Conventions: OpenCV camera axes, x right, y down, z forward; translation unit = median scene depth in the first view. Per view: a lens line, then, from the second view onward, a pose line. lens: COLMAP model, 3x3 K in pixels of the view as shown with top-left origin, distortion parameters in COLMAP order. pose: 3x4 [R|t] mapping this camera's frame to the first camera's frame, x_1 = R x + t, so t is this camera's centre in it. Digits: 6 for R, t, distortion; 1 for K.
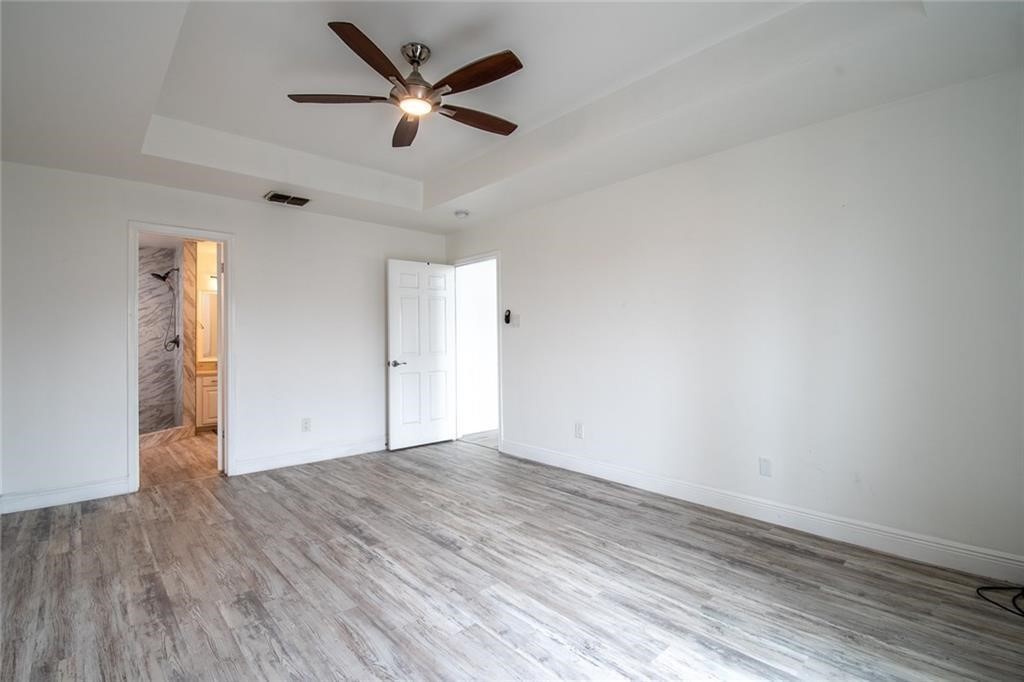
lens RADIAL K [[481.8, 0, 512.0], [0, 481.8, 341.0], [0, 0, 1]] dist [0.000482, 0.000009]
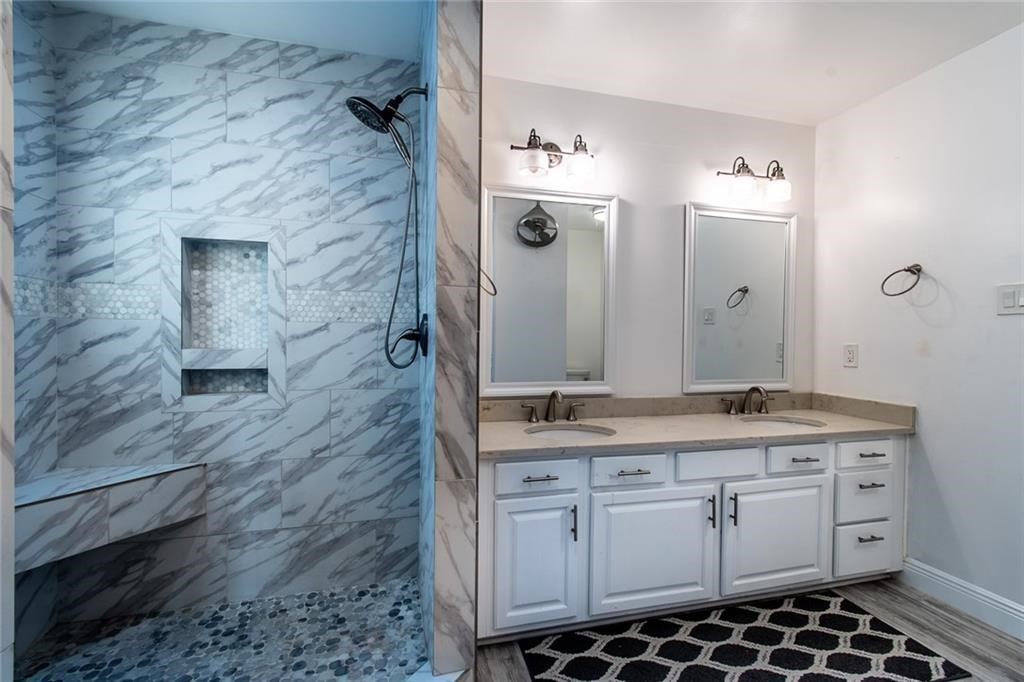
lens RADIAL K [[455.7, 0, 512.9], [0, 455.7, 351.2], [0, 0, 1]] dist [0.004178, 0.000254]
pose [[0.889774, 0.021778, -0.455882, -0.510221], [-0.009504, 0.999528, 0.029200, 0.001708], [0.456303, -0.021649, 0.889561, 0.764736]]
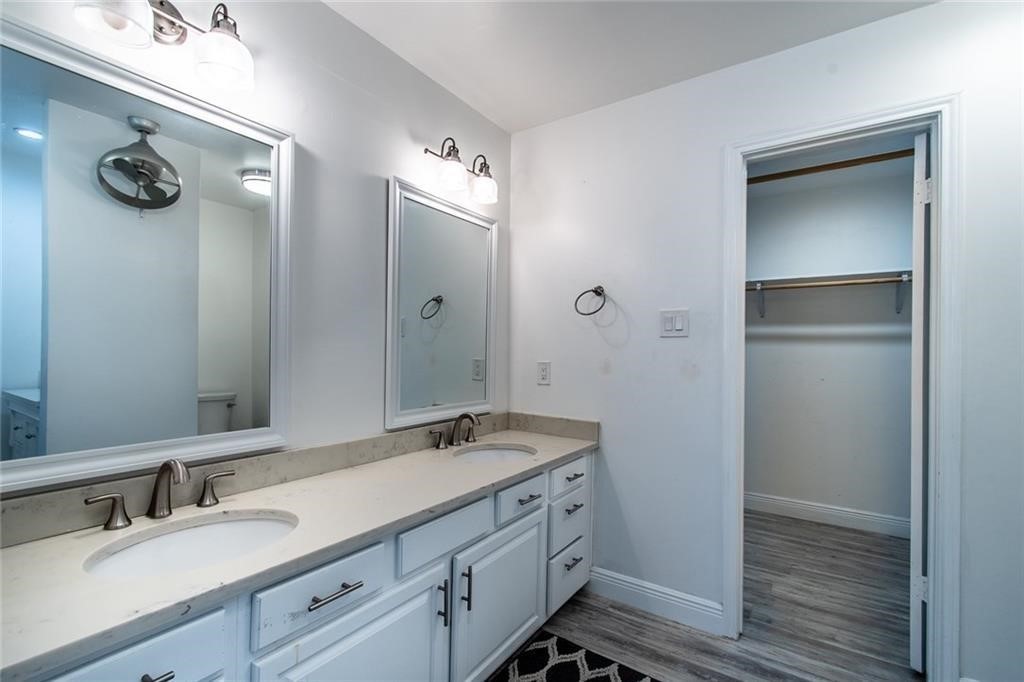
lens RADIAL K [[455.7, 0, 512.9], [0, 455.7, 351.2], [0, 0, 1]] dist [0.004178, 0.000254]
pose [[0.970074, 0.014562, 0.242372, -0.550392], [-0.015467, 0.999879, 0.001833, -0.004645], [-0.242316, -0.005527, 0.970182, 0.874974]]
